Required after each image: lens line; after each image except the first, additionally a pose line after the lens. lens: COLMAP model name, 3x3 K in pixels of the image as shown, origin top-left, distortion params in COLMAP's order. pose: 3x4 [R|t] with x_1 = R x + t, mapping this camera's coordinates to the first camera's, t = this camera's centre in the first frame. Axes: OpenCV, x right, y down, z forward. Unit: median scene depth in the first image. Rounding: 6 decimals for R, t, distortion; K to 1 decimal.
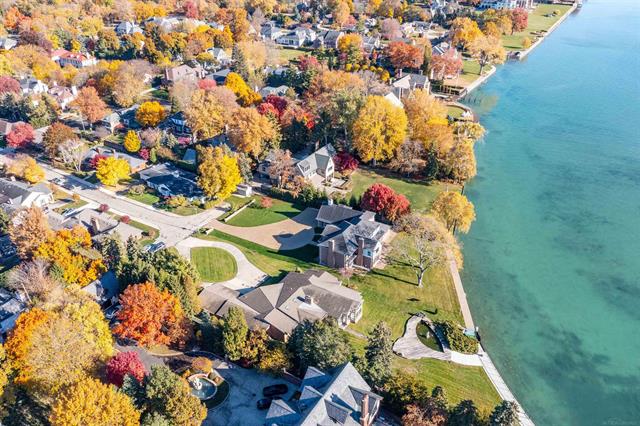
lens RADIAL K [[500.1, 0, 322.3], [0, 500.1, 217.9], [0, 0, 1]] dist [-0.024290, 0.004291]
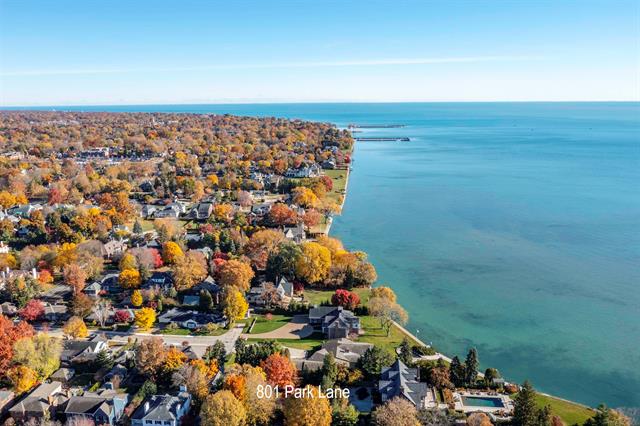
lens RADIAL K [[500.1, 0, 323.6], [0, 500.1, 214.7], [0, 0, 1]] dist [-0.024290, 0.004291]
pose [[0.894382, -0.096244, 0.436828, -0.549487], [0.225022, 0.940817, -0.253435, 0.091774], [-0.386583, 0.324963, 0.863106, -0.439217]]
